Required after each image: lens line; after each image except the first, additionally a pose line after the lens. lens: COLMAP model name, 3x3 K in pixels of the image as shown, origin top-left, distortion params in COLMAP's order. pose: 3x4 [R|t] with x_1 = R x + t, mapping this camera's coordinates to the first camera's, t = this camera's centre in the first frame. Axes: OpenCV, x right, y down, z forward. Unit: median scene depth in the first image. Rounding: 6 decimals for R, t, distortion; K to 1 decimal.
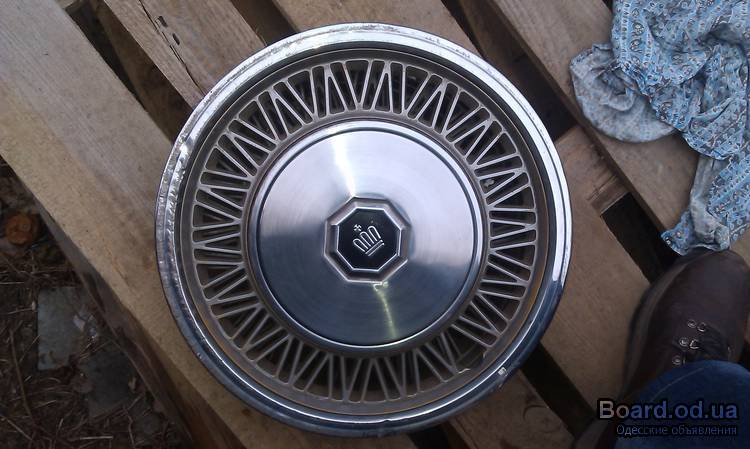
lens RADIAL K [[756.9, 0, 375.0], [0, 756.9, 224.5], [0, 0, 1]] dist [-0.276963, 0.272656]
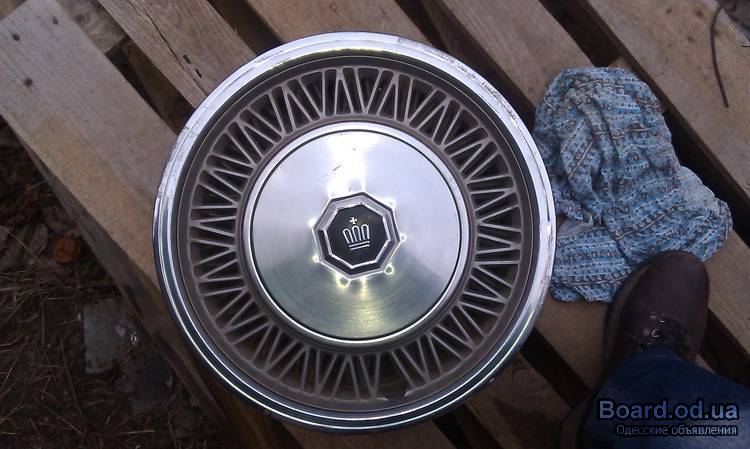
lens RADIAL K [[756.9, 0, 375.0], [0, 756.9, 224.5], [0, 0, 1]] dist [-0.276963, 0.272656]
pose [[0.998041, -0.061287, -0.012574, 0.013986], [0.060558, 0.996813, -0.051936, 0.059431], [0.015717, 0.051073, 0.998571, -0.153617]]
